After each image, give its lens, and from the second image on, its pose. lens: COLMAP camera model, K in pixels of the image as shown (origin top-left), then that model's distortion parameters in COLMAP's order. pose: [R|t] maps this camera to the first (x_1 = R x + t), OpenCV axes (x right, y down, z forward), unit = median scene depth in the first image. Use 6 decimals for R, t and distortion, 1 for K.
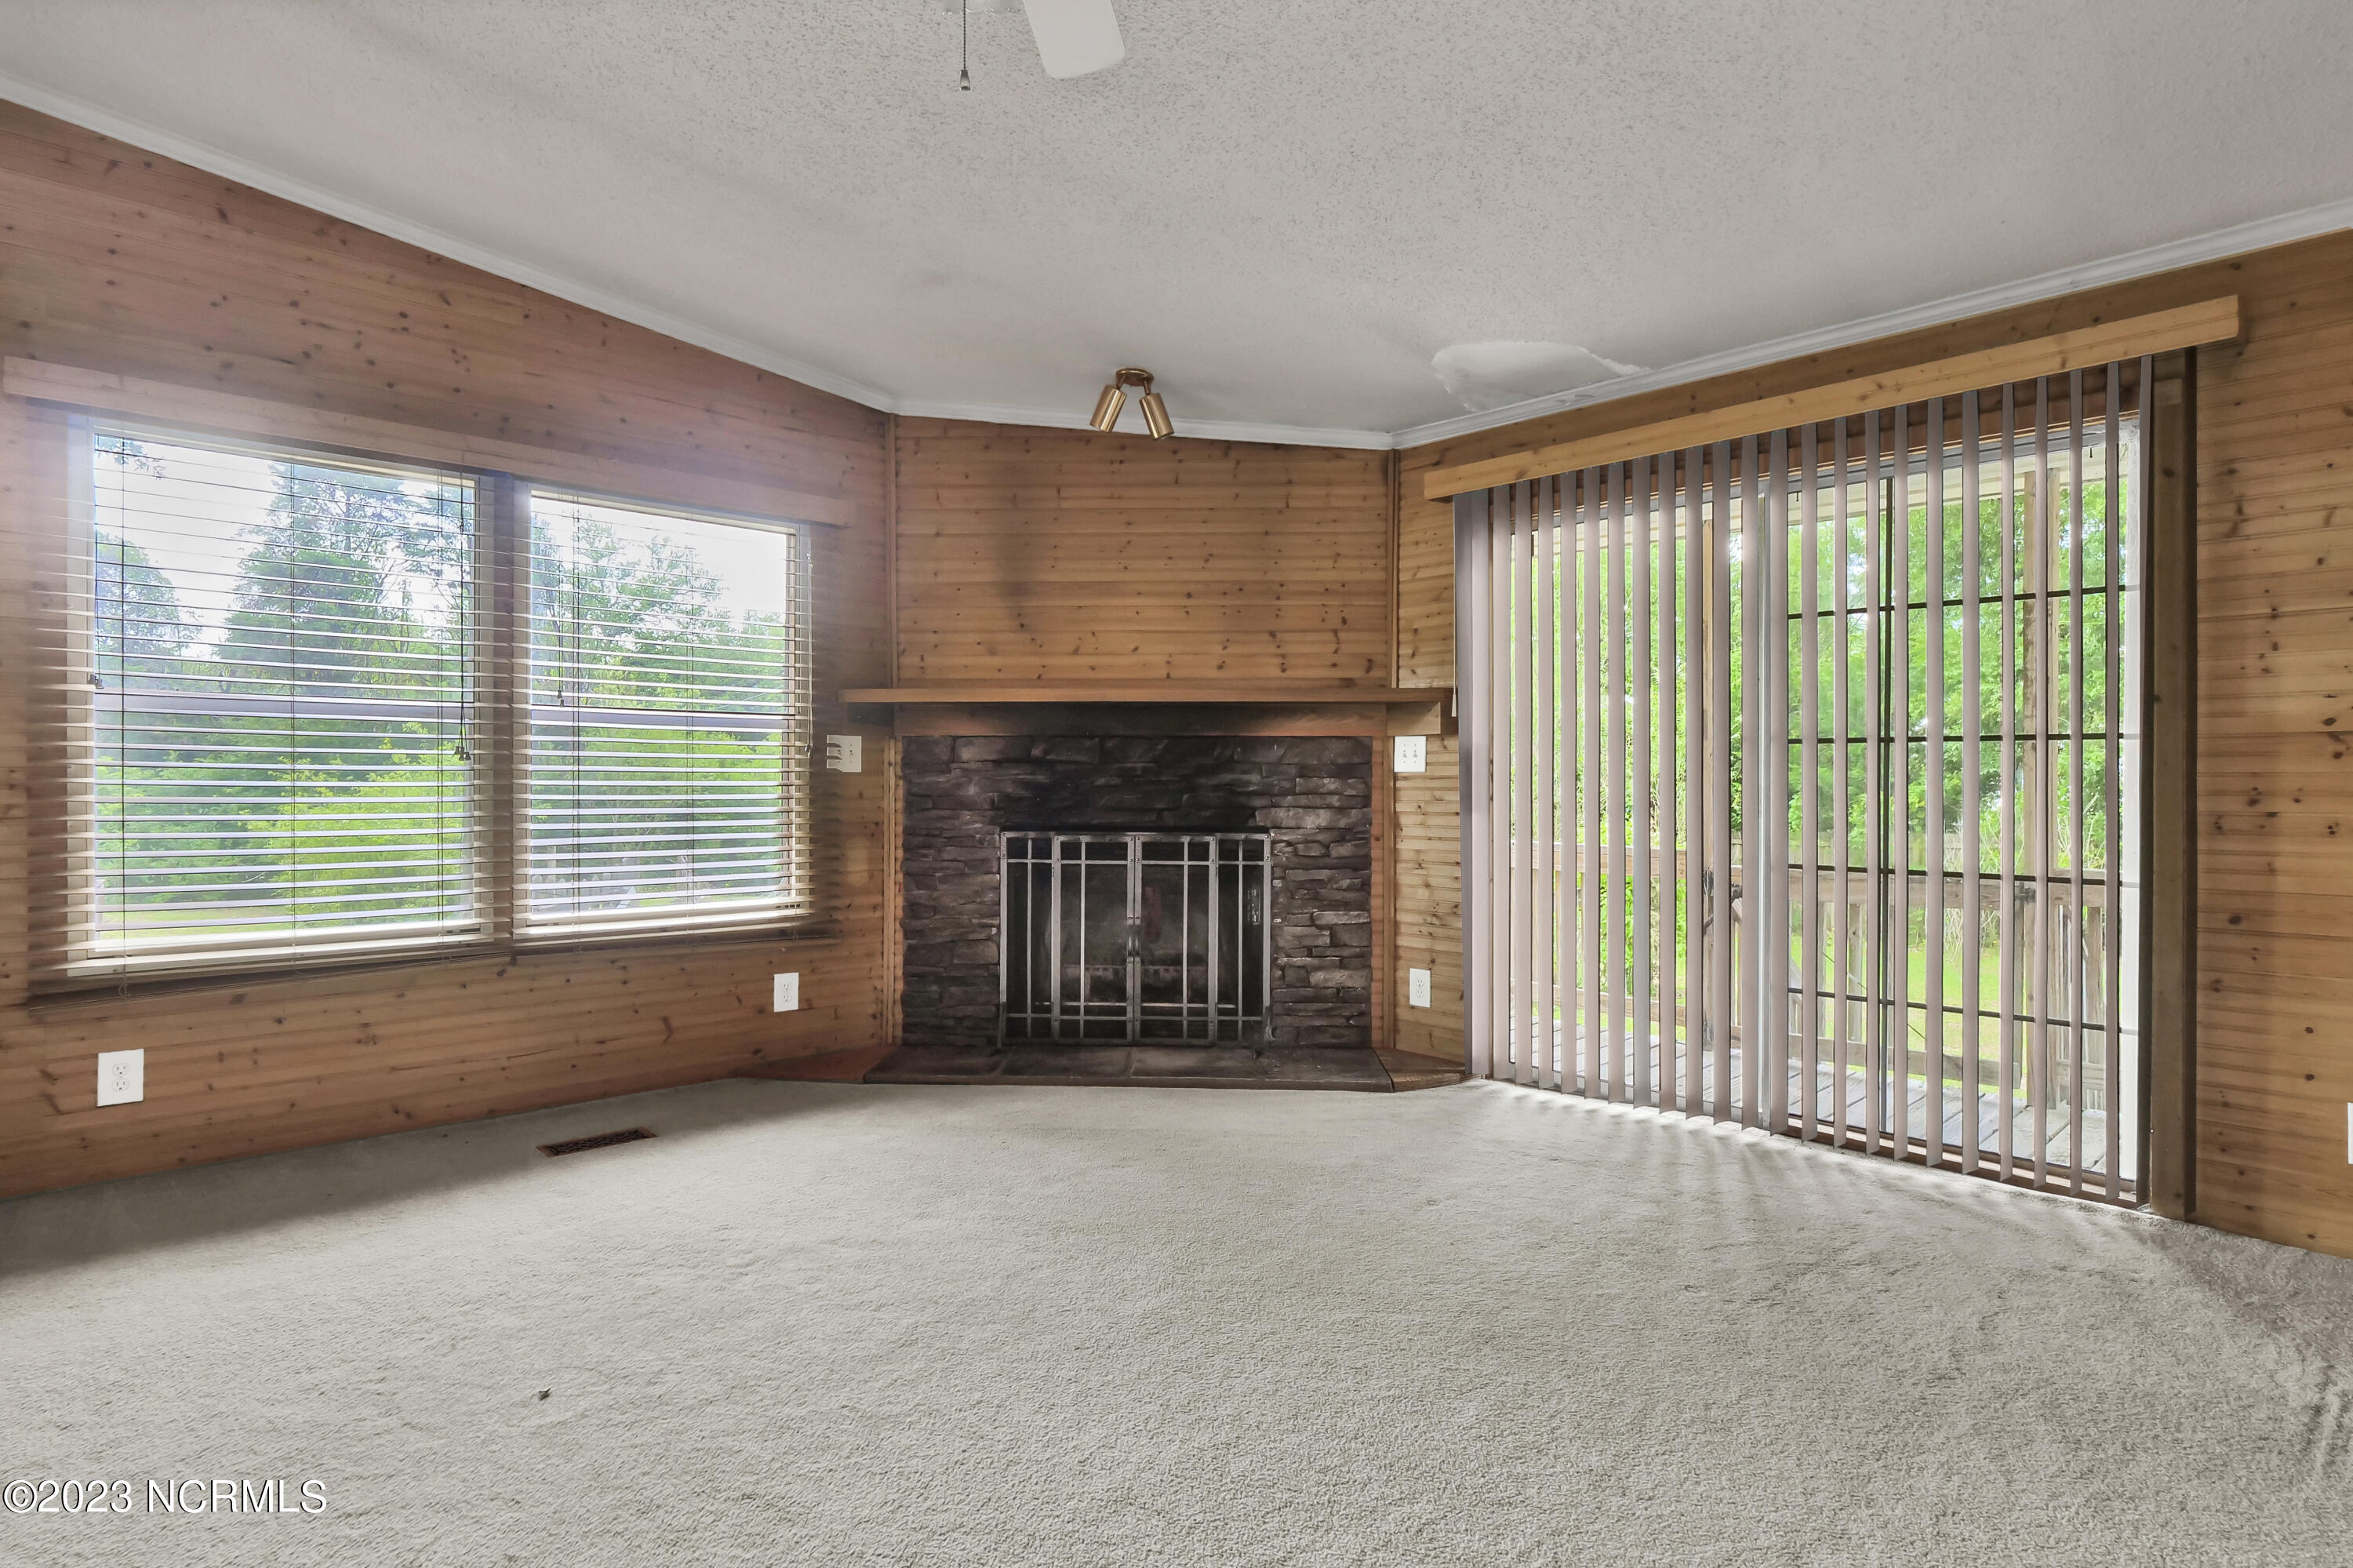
lens RADIAL K [[1219.7, 0, 1177.0], [0, 1219.7, 794.4], [0, 0, 1]] dist [-0.001270, -0.000385]
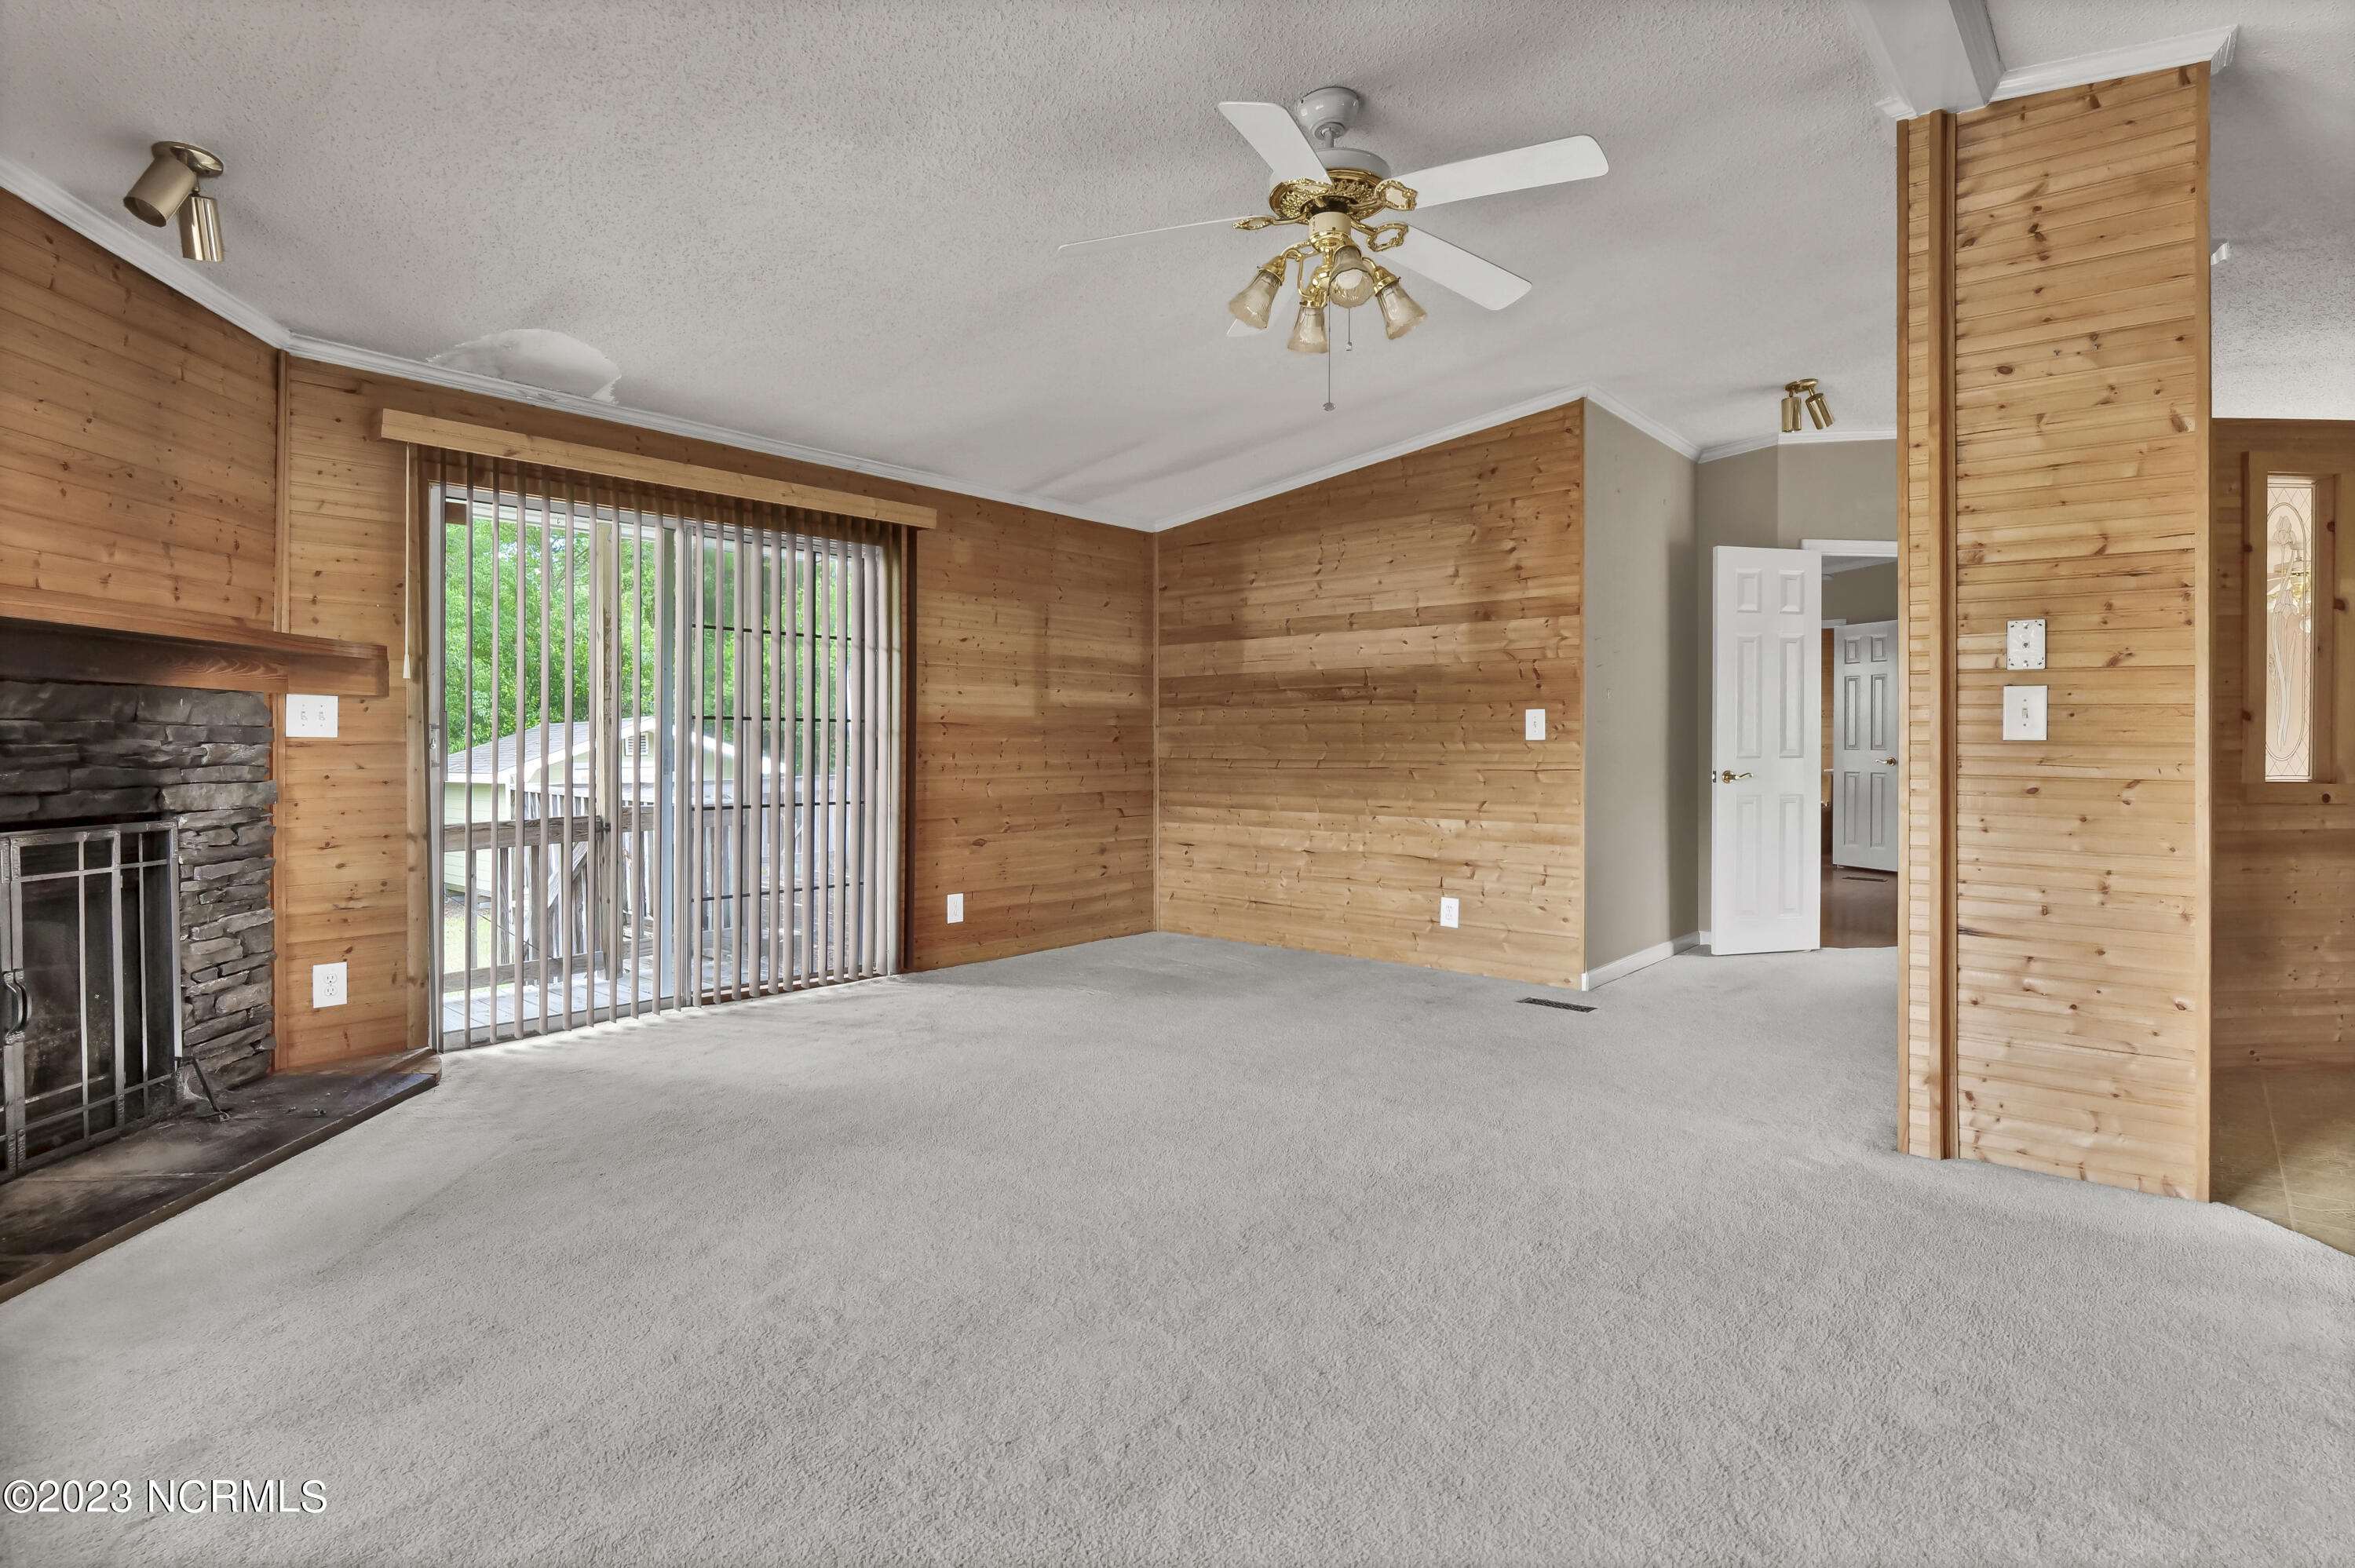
lens RADIAL K [[1174.9, 0, 1179.1], [0, 1174.9, 746.3], [0, 0, 1]] dist [-0.001358, -0.000220]
pose [[-0.096238, -0.003333, 0.995353, -0.682640], [0.010580, 0.999934, 0.004371, -0.008853], [-0.995302, 0.010951, -0.096196, 0.470055]]
